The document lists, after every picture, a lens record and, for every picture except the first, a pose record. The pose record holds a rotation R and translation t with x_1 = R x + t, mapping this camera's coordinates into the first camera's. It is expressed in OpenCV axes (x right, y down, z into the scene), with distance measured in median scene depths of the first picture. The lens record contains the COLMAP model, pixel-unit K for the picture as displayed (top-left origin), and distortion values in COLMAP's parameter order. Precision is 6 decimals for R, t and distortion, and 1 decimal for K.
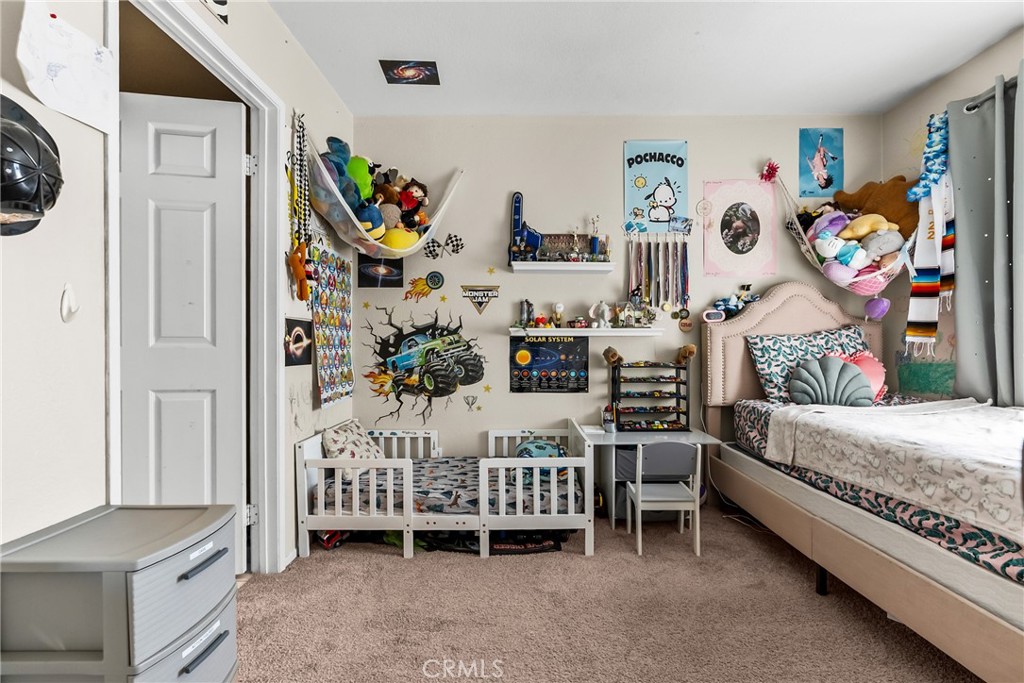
lens RADIAL K [[464.0, 0, 515.9], [0, 464.0, 342.3], [0, 0, 1]] dist [-0.017677, 0.009245]
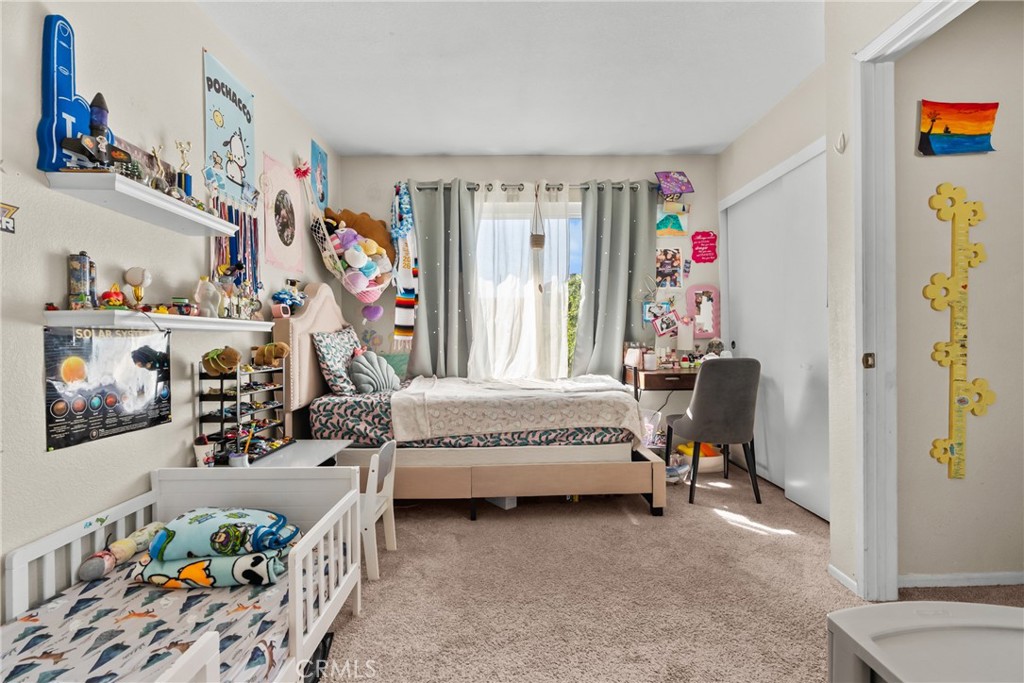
lens RADIAL K [[464.0, 0, 515.9], [0, 464.0, 342.3], [0, 0, 1]] dist [-0.017677, 0.009245]
pose [[-0.004047, -0.004690, 0.999981, -0.560483], [0.005033, 0.999976, 0.004711, 0.003137], [-0.999979, 0.005052, -0.004023, 0.666870]]
